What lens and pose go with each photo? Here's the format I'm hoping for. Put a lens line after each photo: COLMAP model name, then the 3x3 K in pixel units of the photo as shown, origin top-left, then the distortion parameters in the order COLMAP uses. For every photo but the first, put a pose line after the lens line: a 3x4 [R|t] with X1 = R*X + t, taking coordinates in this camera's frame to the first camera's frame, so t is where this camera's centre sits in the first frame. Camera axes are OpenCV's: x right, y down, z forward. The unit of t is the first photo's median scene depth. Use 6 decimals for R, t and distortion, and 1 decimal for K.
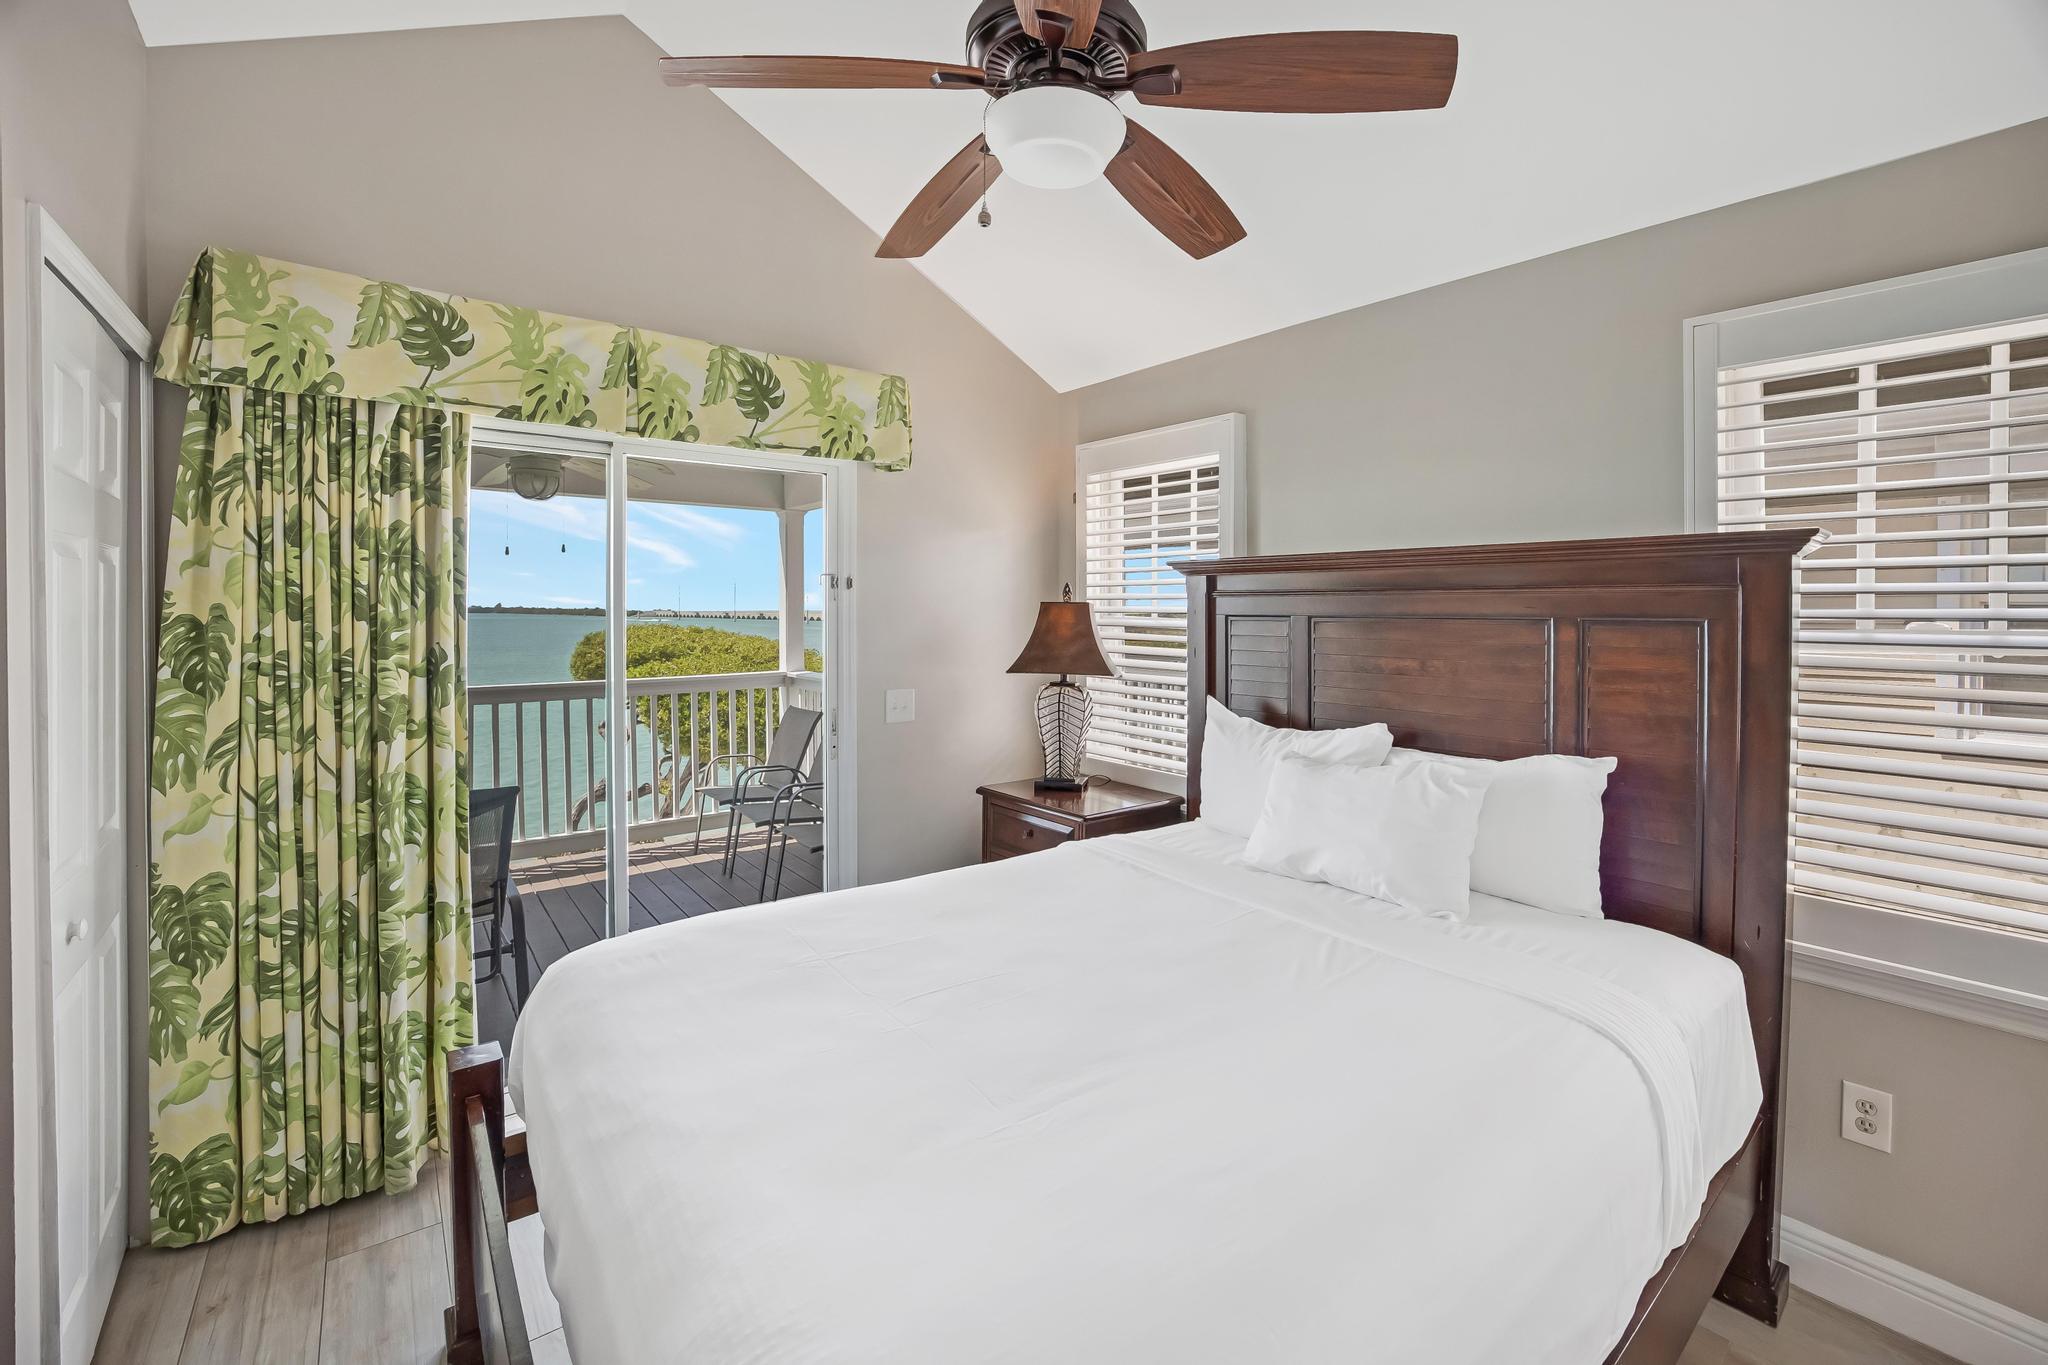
lens RADIAL K [[815.7, 0, 953.6], [0, 815.7, 642.7], [0, 0, 1]] dist [-0.035911, 0.006511]
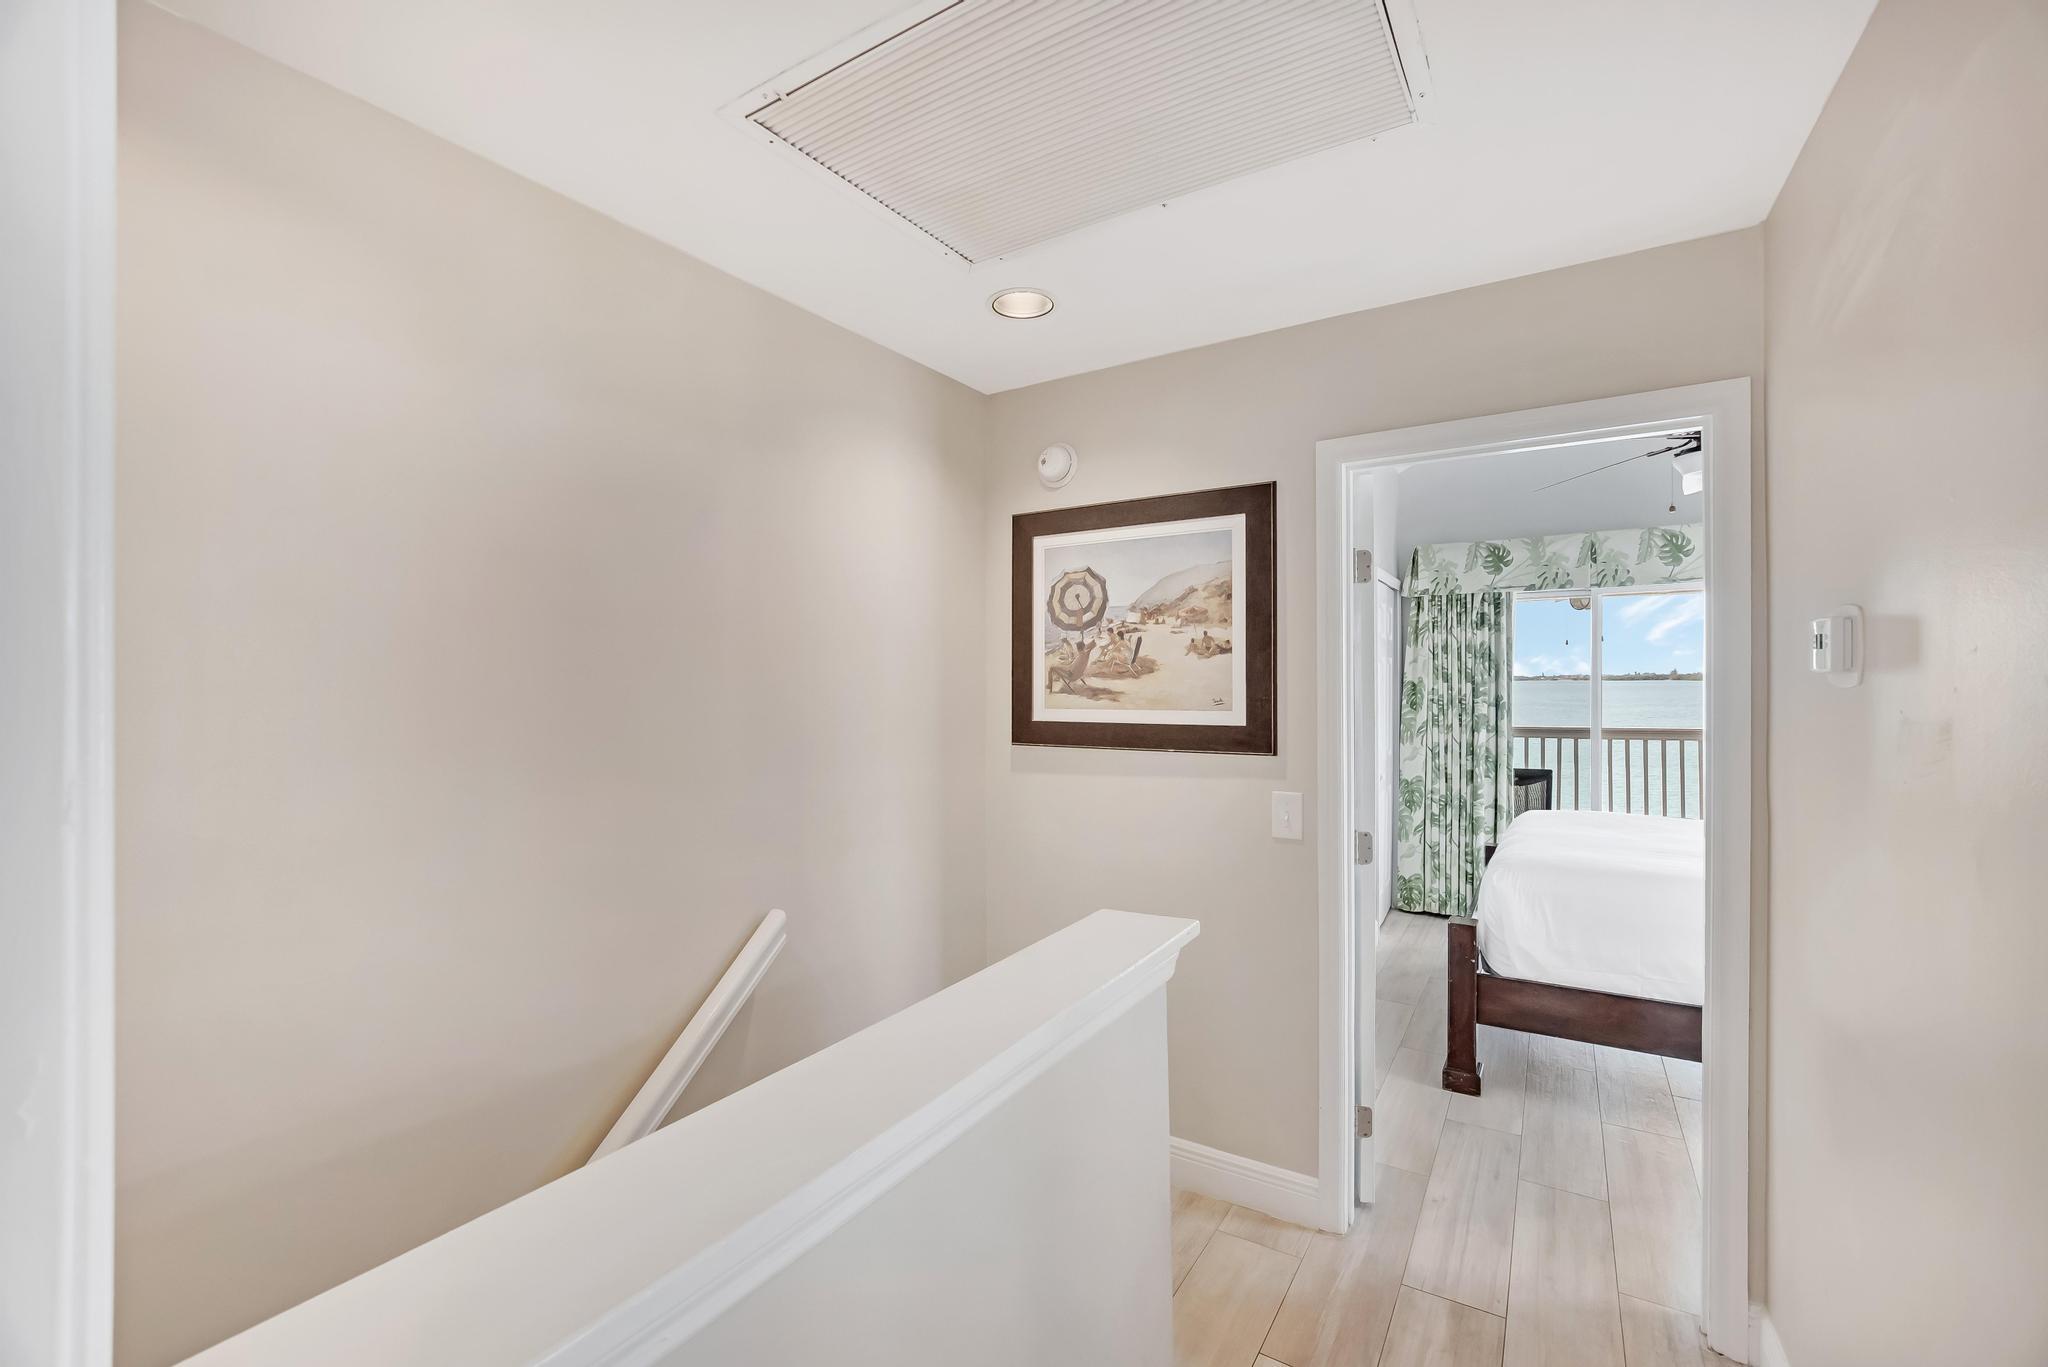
lens RADIAL K [[815.7, 0, 1029.5], [0, 815.7, 673.5], [0, 0, 1]] dist [-0.035911, 0.006511]
pose [[0.340544, -0.006940, -0.940203, 1.143913], [-0.006863, 0.999928, -0.009867, -0.022444], [0.940204, 0.009812, 0.340471, -1.124378]]
